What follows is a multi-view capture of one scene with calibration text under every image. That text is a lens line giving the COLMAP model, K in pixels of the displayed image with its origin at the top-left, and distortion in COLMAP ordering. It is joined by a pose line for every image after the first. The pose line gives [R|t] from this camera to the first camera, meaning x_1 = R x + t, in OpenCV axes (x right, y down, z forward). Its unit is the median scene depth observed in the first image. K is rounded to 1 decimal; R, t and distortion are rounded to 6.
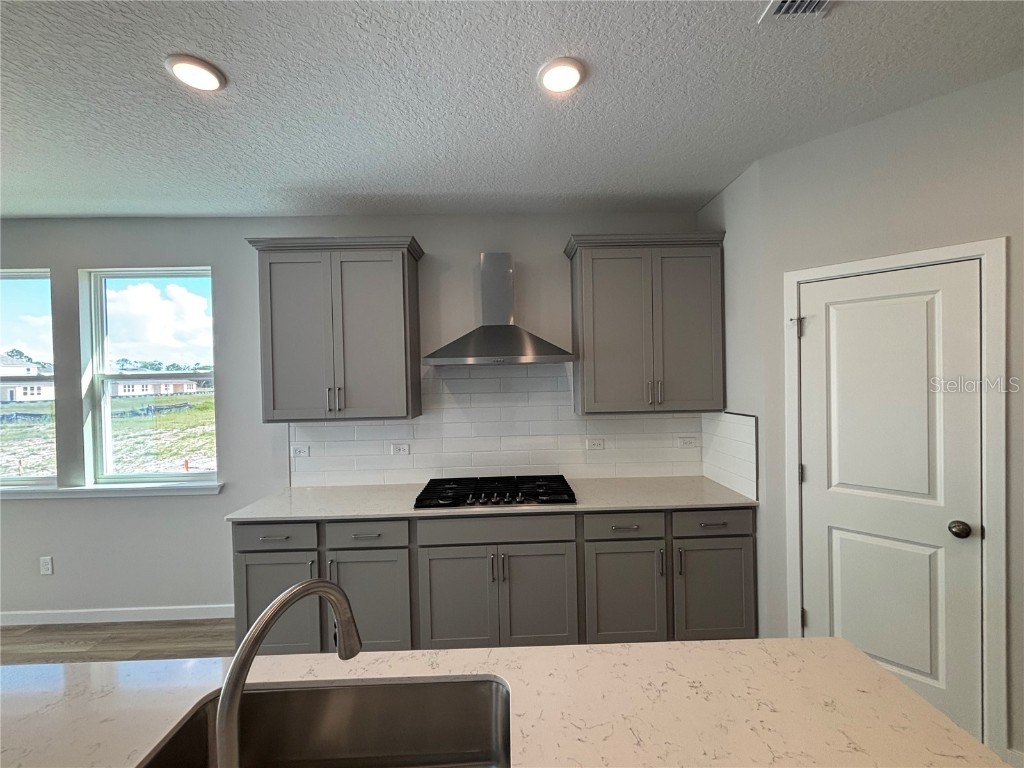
lens RADIAL K [[416.5, 0, 512.8], [0, 416.5, 382.3], [0, 0, 1]] dist [-0.002254, 0.000635]
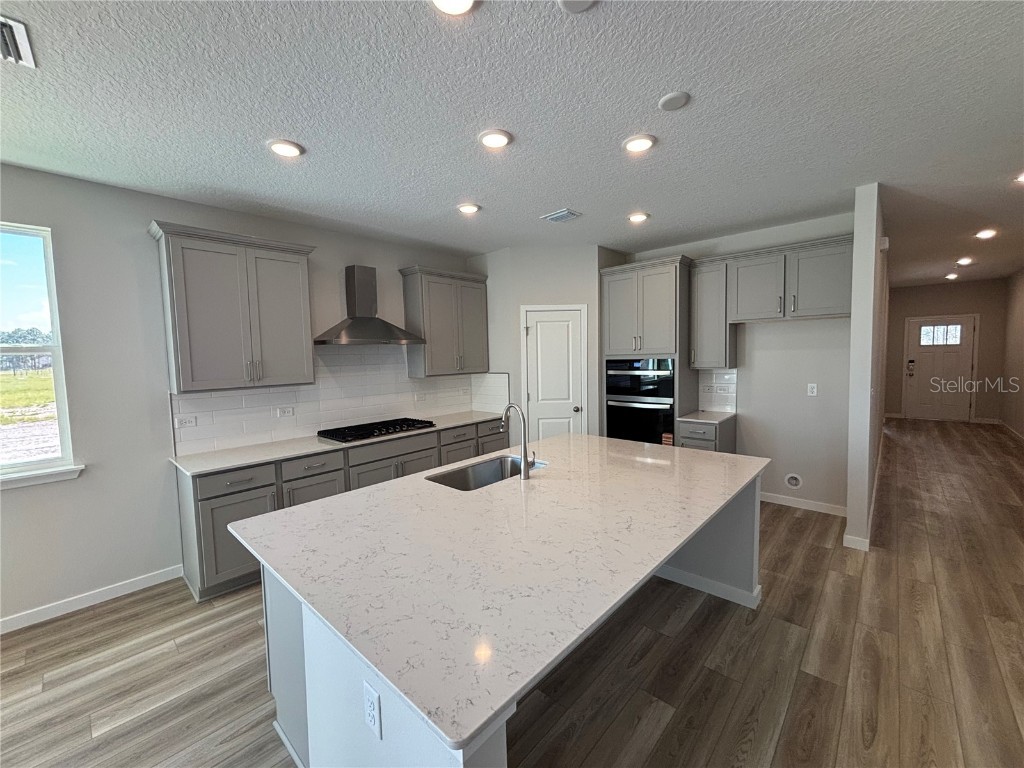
lens RADIAL K [[416.5, 0, 516.1], [0, 416.5, 384.7], [0, 0, 1]] dist [-0.002254, 0.000635]
pose [[0.688287, -0.047805, 0.723862, -0.759285], [0.013319, 0.998491, 0.053278, 0.025650], [-0.725316, -0.027030, 0.687885, -0.383951]]
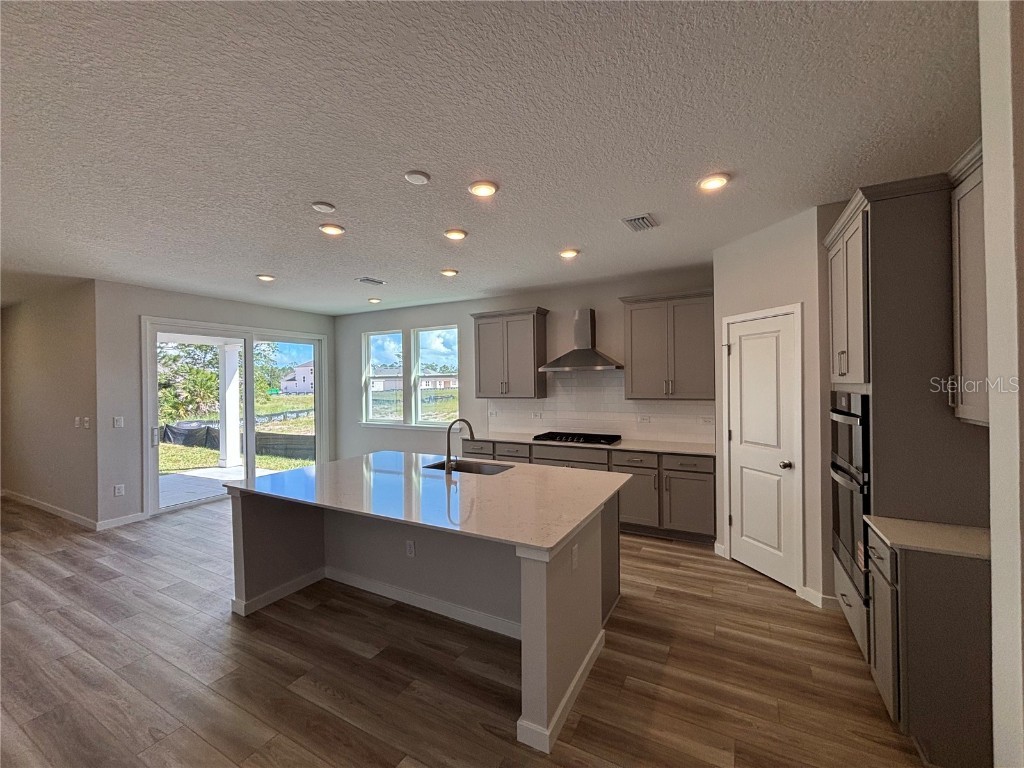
lens RADIAL K [[416.5, 0, 509.0], [0, 416.5, 383.2], [0, 0, 1]] dist [-0.002254, 0.000635]
pose [[0.862769, 0.012775, -0.505437, 0.611266], [-0.010864, 0.999918, 0.006728, 0.002875], [0.505481, -0.000313, 0.862838, -0.739026]]
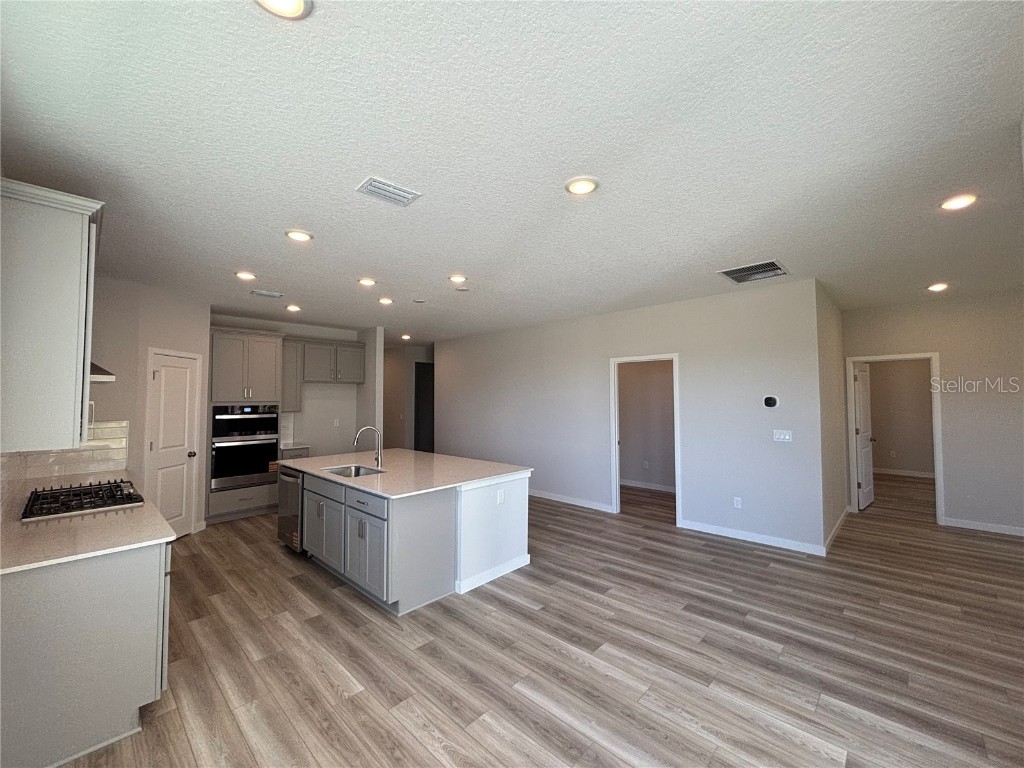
lens RADIAL K [[416.5, 0, 505.1], [0, 416.5, 382.4], [0, 0, 1]] dist [-0.002254, 0.000635]
pose [[-0.694257, 0.052681, 0.717797, -1.572734], [0.024256, 0.998464, -0.049819, 0.038407], [-0.719318, -0.017176, -0.694468, 0.922451]]
